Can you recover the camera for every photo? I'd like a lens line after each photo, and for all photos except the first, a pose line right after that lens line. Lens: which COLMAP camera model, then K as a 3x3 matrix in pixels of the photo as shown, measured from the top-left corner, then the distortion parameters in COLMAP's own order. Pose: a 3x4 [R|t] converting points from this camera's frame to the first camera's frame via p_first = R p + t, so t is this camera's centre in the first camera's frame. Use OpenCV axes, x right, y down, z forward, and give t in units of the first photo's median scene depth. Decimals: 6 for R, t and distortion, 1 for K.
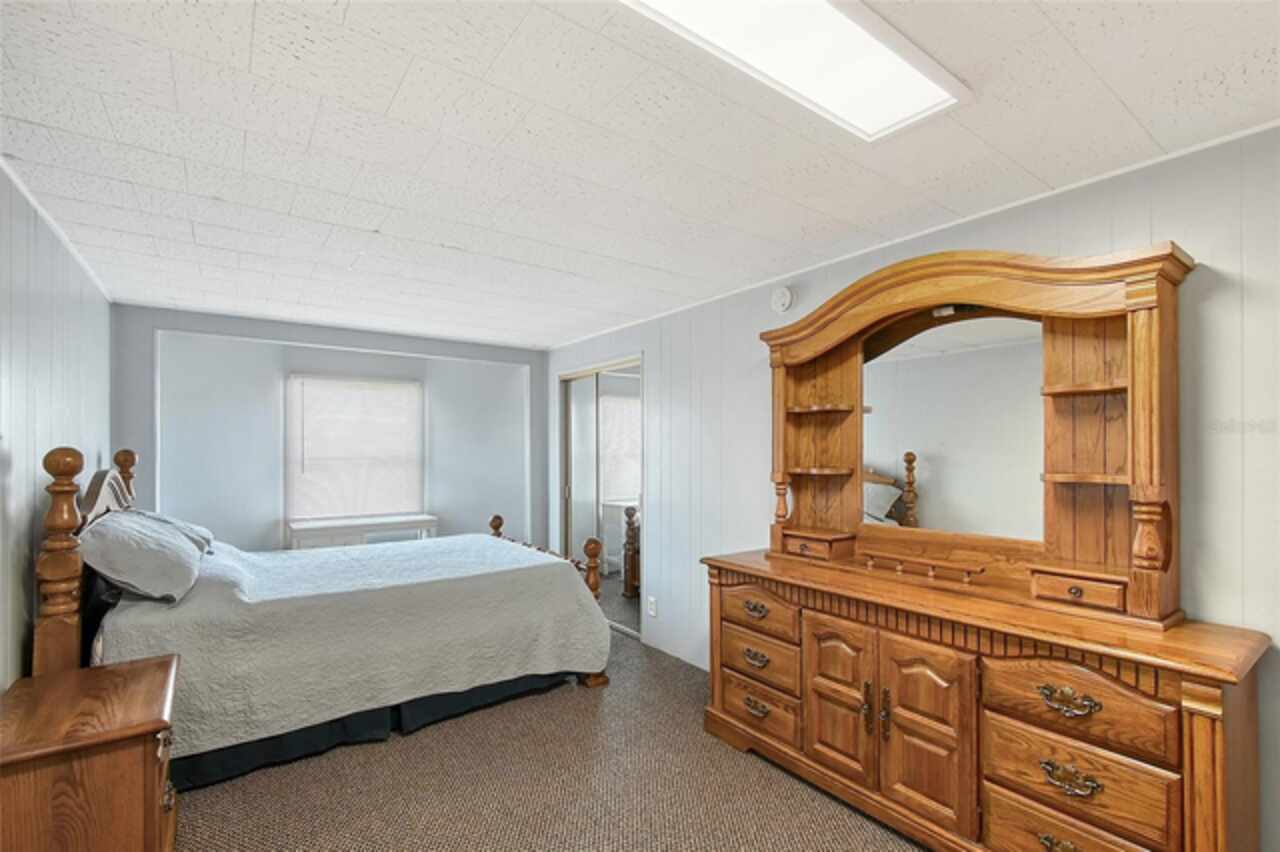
lens RADIAL K [[576.3, 0, 650.6], [0, 576.3, 447.6], [0, 0, 1]] dist [0.012400, -0.000697]
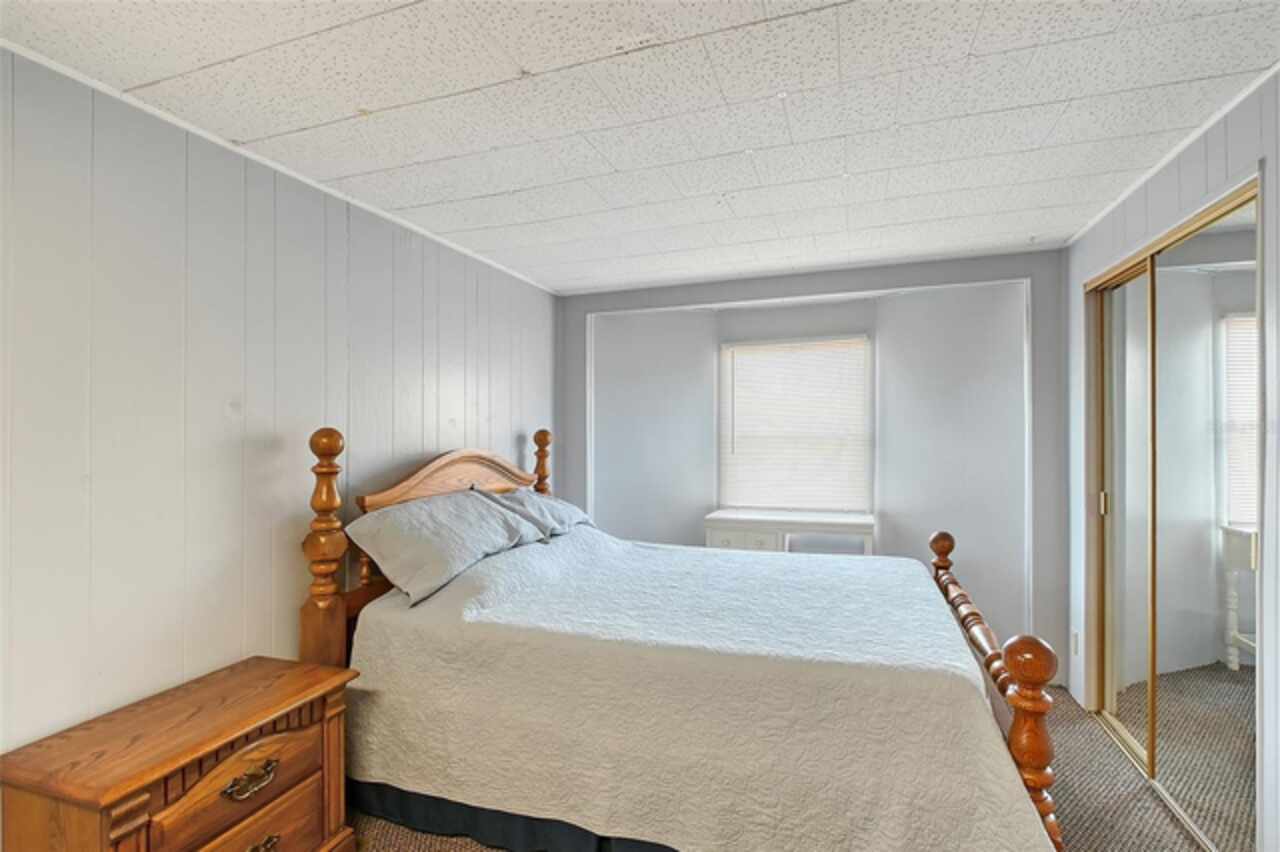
lens RADIAL K [[587.1, 0, 642.0], [0, 587.1, 435.3], [0, 0, 1]] dist [-0.012588, -0.000731]
pose [[0.567872, -0.001001, -0.823116, 0.058421], [0.017017, 0.999800, 0.010525, 0.004239], [0.822941, -0.019983, 0.567776, 0.396192]]
